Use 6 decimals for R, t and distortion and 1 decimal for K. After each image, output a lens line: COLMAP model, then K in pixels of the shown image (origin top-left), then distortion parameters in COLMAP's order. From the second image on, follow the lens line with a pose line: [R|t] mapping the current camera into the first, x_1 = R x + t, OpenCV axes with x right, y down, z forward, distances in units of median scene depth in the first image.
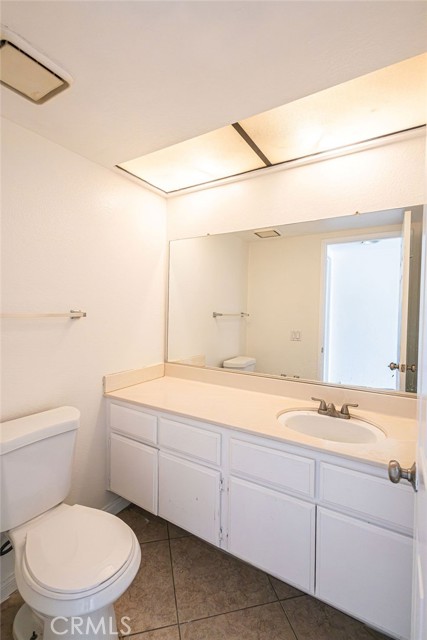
lens RADIAL K [[291.0, 0, 213.5], [0, 291.0, 319.1], [0, 0, 1]] dist [0.008634, -0.000999]
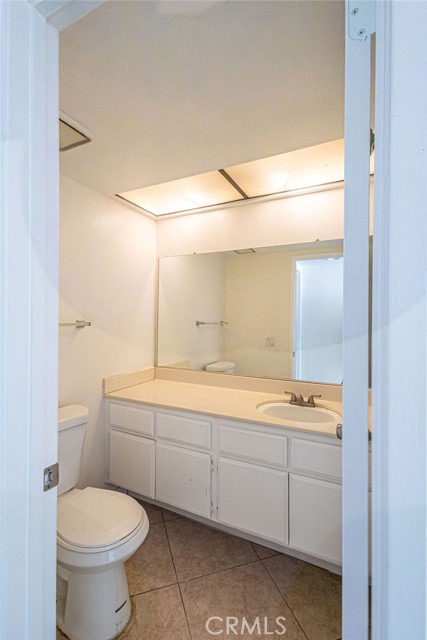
lens RADIAL K [[291.0, 0, 213.9], [0, 291.0, 319.5], [0, 0, 1]] dist [0.008634, -0.000999]
pose [[0.996099, -0.006926, 0.087966, -0.059456], [0.009516, 0.999532, -0.029057, 0.005200], [-0.087723, 0.029780, 0.995700, -0.188301]]
